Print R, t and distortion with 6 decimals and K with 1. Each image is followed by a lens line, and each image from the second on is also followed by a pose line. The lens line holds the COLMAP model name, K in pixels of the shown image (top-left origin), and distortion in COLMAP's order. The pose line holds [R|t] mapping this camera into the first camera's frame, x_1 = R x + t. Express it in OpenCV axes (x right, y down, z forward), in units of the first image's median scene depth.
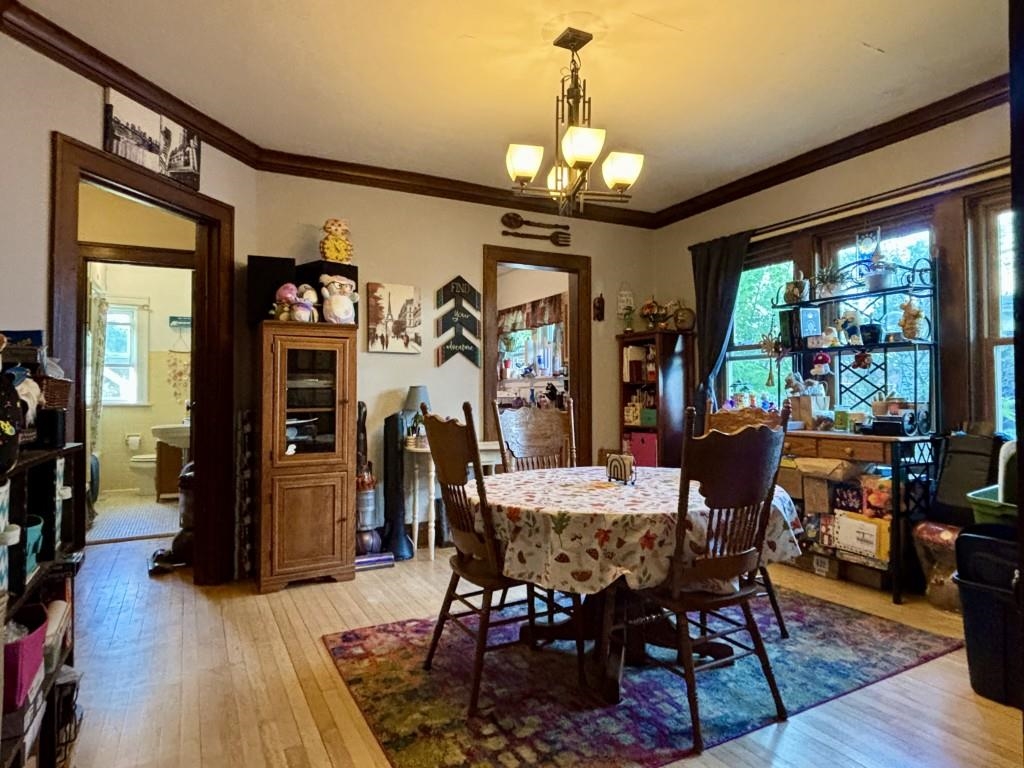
lens RADIAL K [[610.9, 0, 511.2], [0, 610.9, 377.8], [0, 0, 1]] dist [-0.004889, -0.006276]
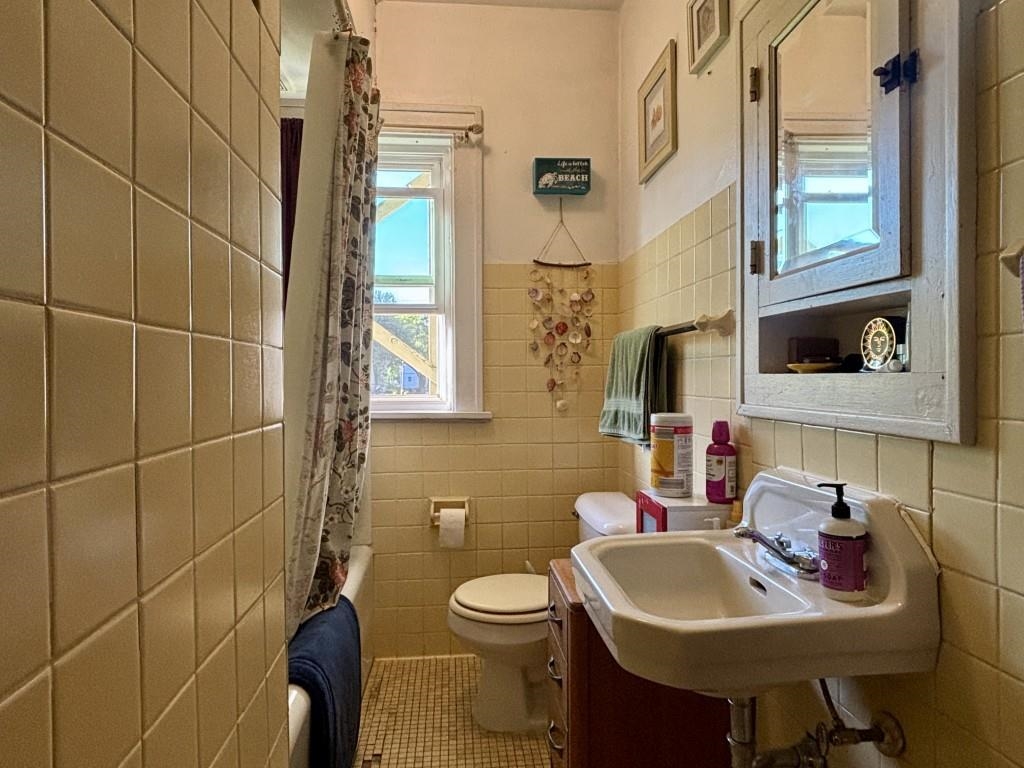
lens RADIAL K [[610.9, 0, 509.1], [0, 610.9, 380.9], [0, 0, 1]] dist [-0.004889, -0.006276]
pose [[0.921970, 0.002929, -0.387251, -0.871171], [0.010138, 0.999446, 0.031696, 0.025224], [0.387130, -0.033148, 0.921429, 1.330968]]
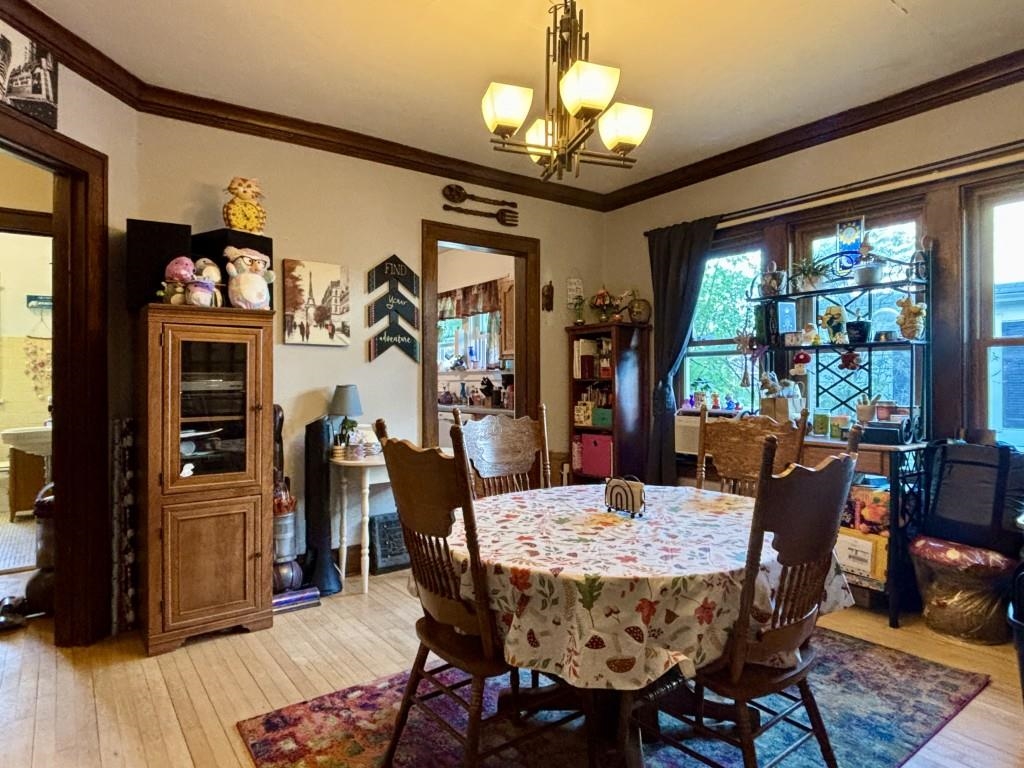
lens RADIAL K [[610.9, 0, 508.6], [0, 610.9, 380.1], [0, 0, 1]] dist [-0.004889, -0.006276]
pose [[0.988841, 0.001915, 0.148962, -0.065162], [-0.005685, 0.999674, 0.024891, -0.017758], [-0.148865, -0.025460, 0.988530, 0.155641]]
